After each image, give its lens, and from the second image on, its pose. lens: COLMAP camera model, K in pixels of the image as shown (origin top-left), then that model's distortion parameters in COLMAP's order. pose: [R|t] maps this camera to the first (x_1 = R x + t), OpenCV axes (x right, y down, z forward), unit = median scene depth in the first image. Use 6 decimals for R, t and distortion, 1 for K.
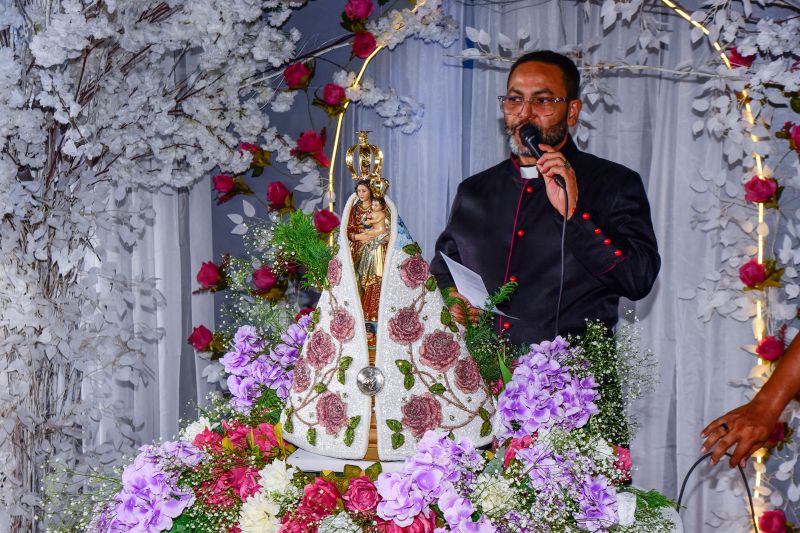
lens RADIAL K [[1448.0, 0, 399.2], [0, 1448.0, 265.9], [0, 0, 1]] dist [0.081701, 0.000000]
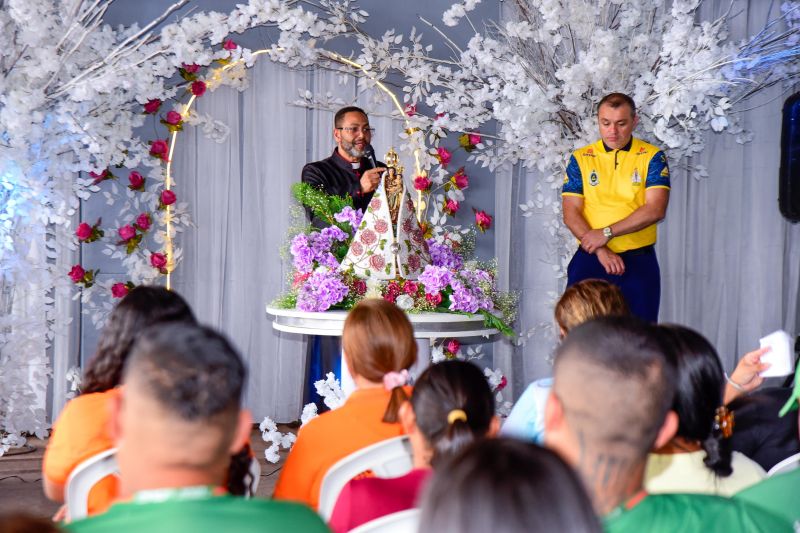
lens RADIAL K [[2412.9, 0, 400.1], [0, 2412.9, 266.4], [0, 0, 1]] dist [0.109604, 0.000000]
pose [[0.880499, 0.004522, 0.474026, -1.148084], [0.012473, 0.999387, -0.032702, 0.142936], [-0.473884, 0.034707, 0.879903, -1.534804]]
